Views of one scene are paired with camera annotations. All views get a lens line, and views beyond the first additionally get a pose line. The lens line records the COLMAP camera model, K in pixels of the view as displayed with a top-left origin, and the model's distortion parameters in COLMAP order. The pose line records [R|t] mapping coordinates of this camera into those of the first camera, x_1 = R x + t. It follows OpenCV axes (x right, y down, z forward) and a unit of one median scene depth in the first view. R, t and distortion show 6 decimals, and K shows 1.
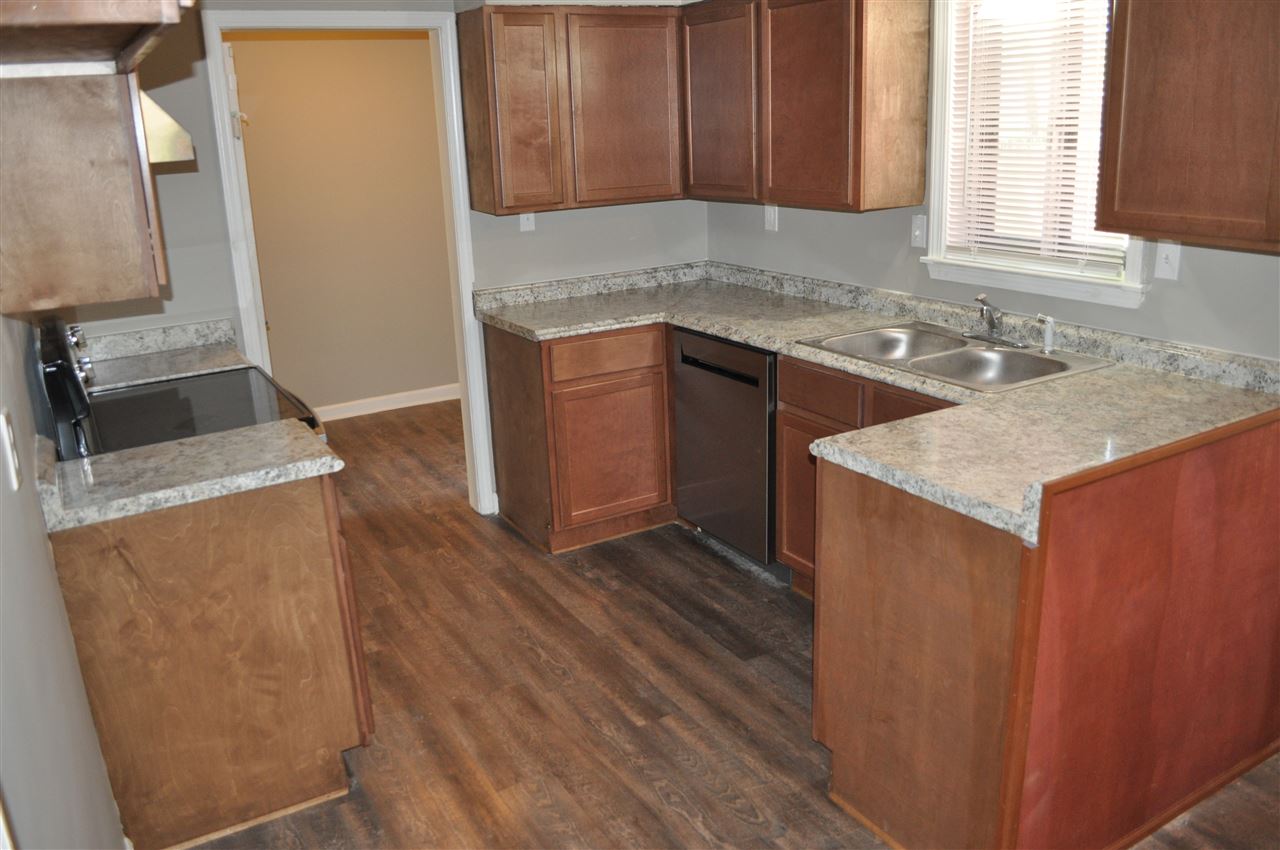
lens RADIAL K [[1012.4, 0, 640.0], [0, 1012.4, 425.0], [0, 0, 1]] dist [-0.085301, 0.008898]
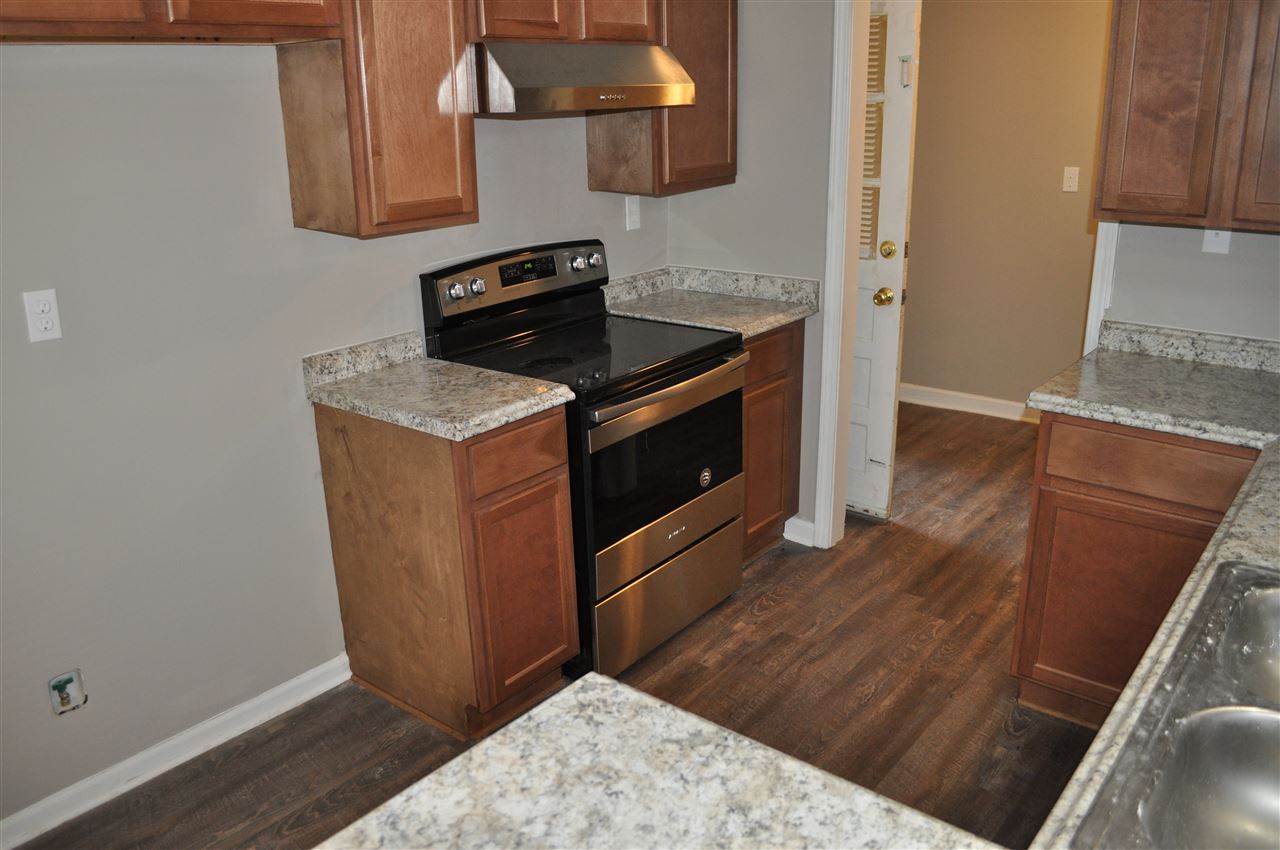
lens RADIAL K [[1012.4, 0, 640.0], [0, 1012.4, 425.0], [0, 0, 1]] dist [-0.085301, 0.008898]
pose [[0.344489, 0.323712, -0.881214, 0.409721], [-0.263435, 0.934288, 0.240225, -0.165885], [0.901071, 0.149388, 0.407129, 0.493155]]
